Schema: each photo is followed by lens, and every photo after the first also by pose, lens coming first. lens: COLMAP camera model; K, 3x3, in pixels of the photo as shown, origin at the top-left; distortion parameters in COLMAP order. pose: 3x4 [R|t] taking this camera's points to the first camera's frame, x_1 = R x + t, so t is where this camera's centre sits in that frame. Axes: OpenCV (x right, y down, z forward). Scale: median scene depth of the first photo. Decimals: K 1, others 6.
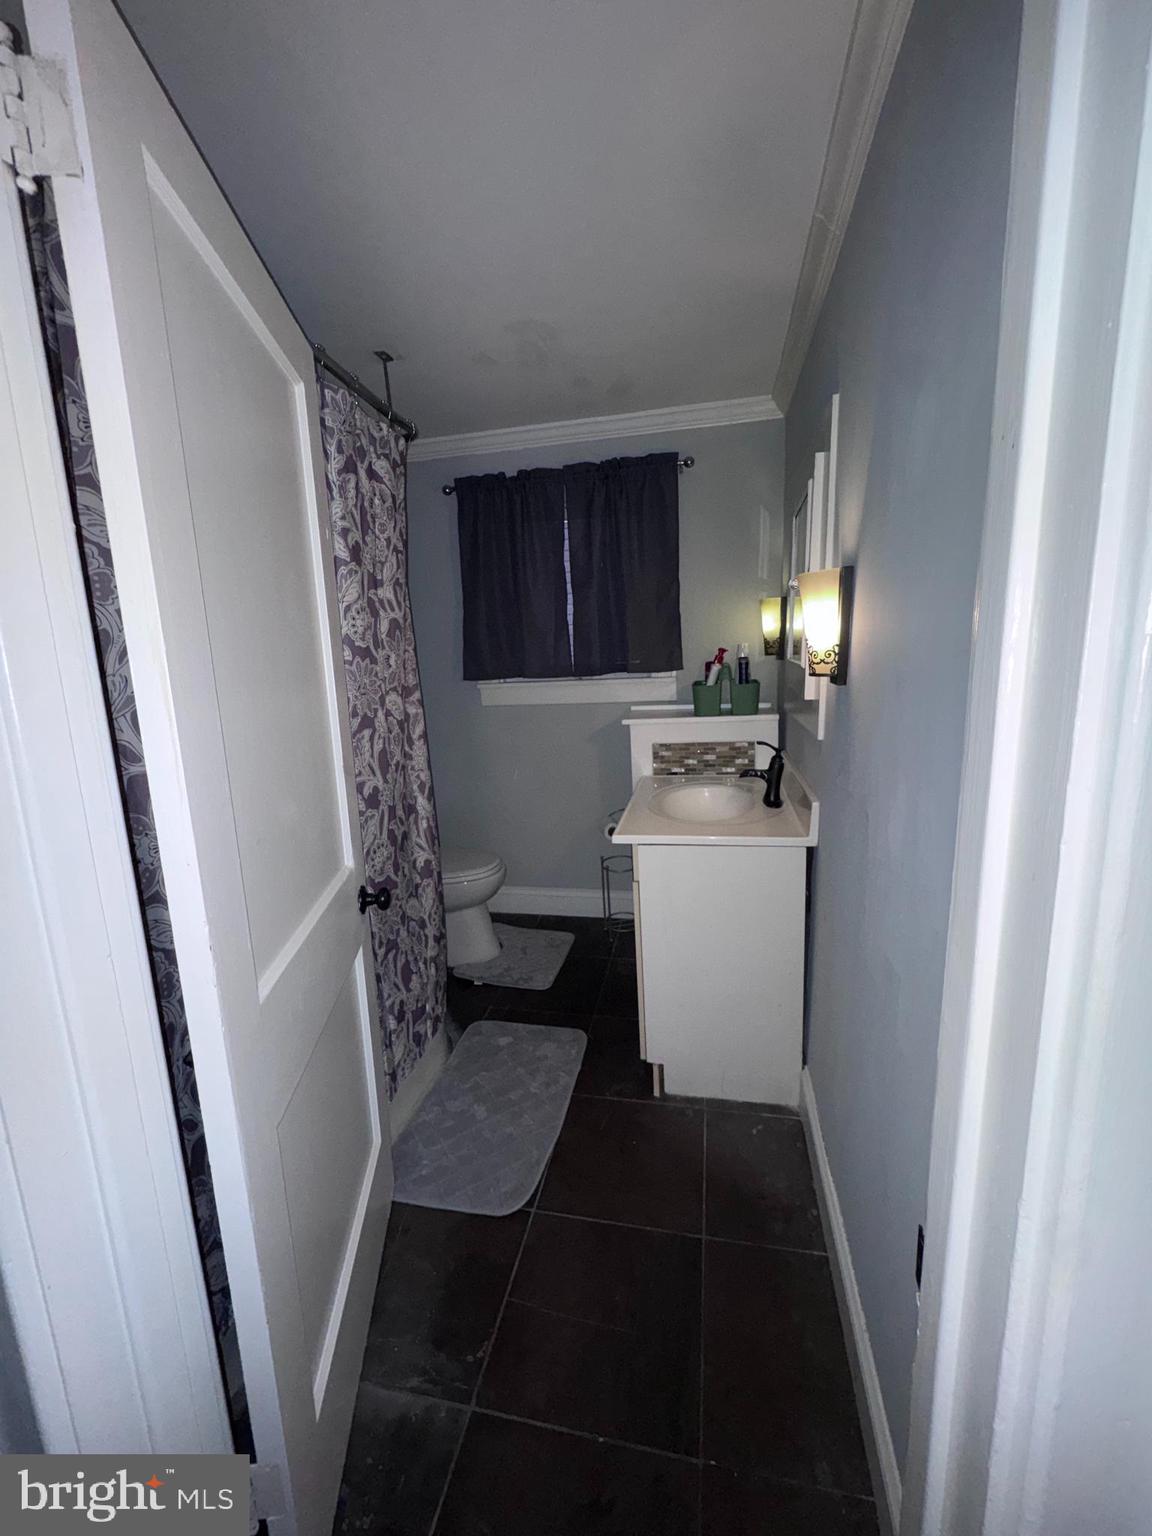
lens RADIAL K [[611.0, 0, 579.5], [0, 611.0, 764.3], [0, 0, 1]] dist [-0.003440, 0.000371]
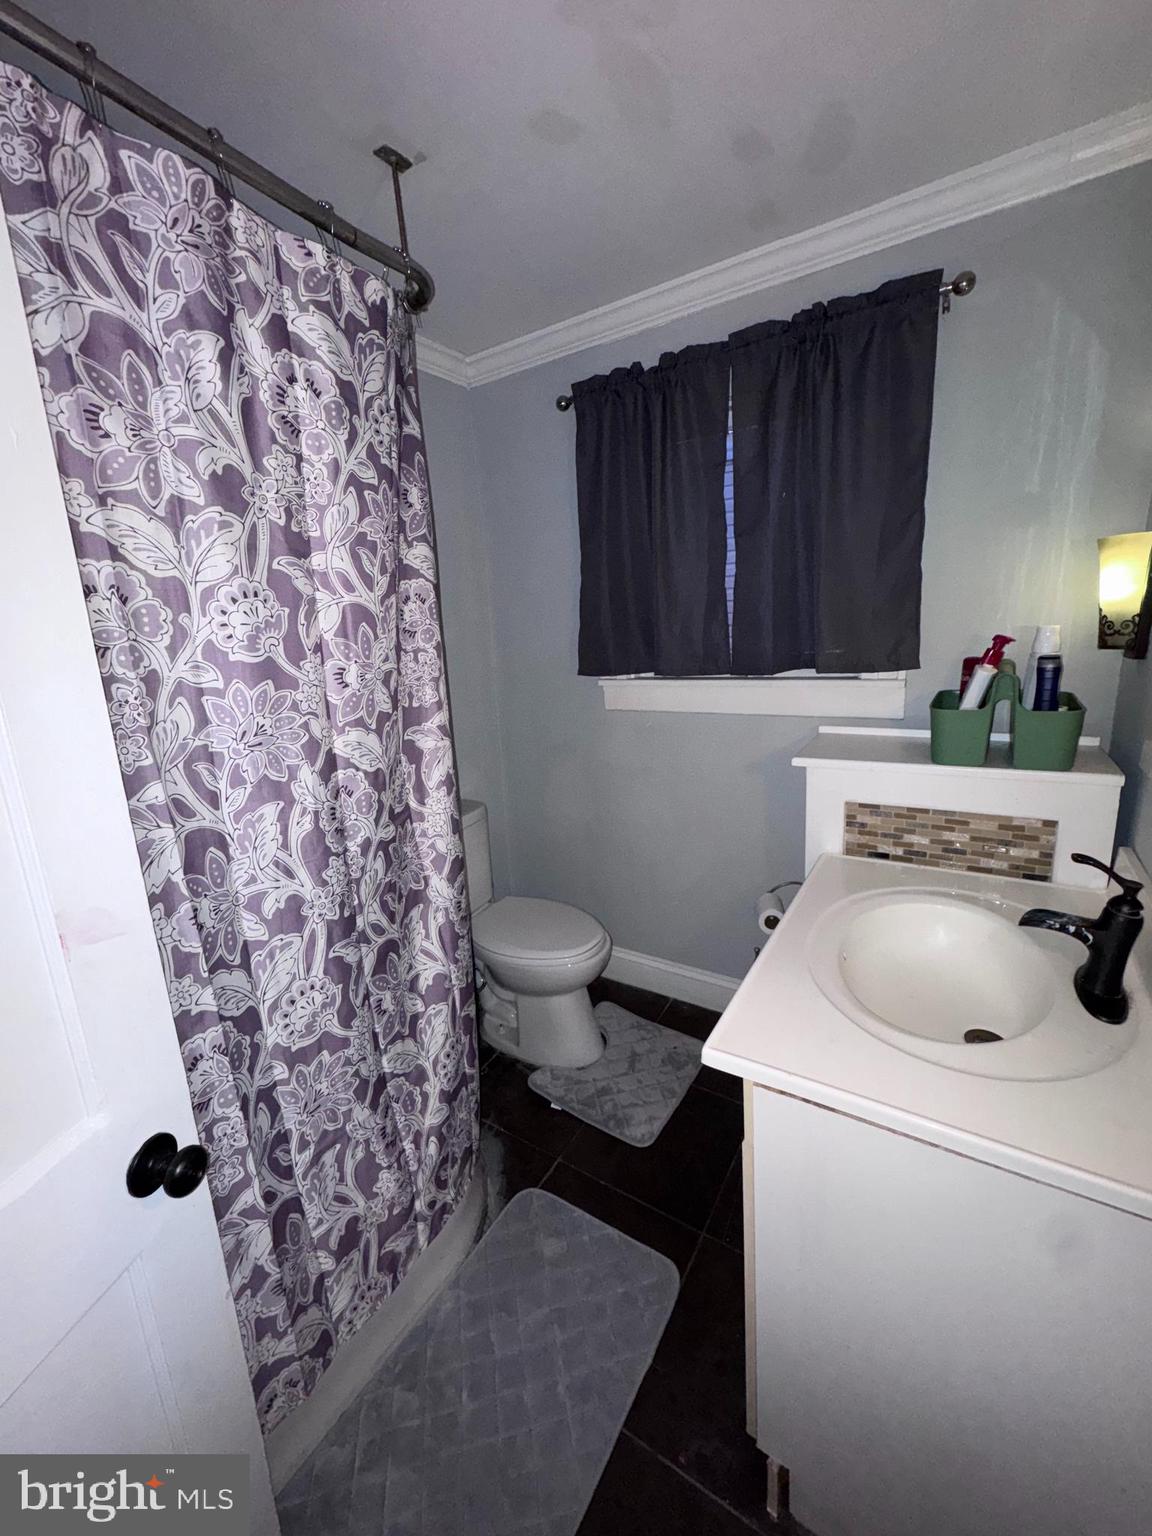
lens RADIAL K [[611.0, 0, 579.5], [0, 611.0, 764.3], [0, 0, 1]] dist [-0.003440, 0.000371]
pose [[0.936143, 0.072042, -0.344161, 0.099354], [-0.049917, 0.996102, 0.072733, -0.122846], [0.348059, -0.050909, 0.936089, 0.458742]]
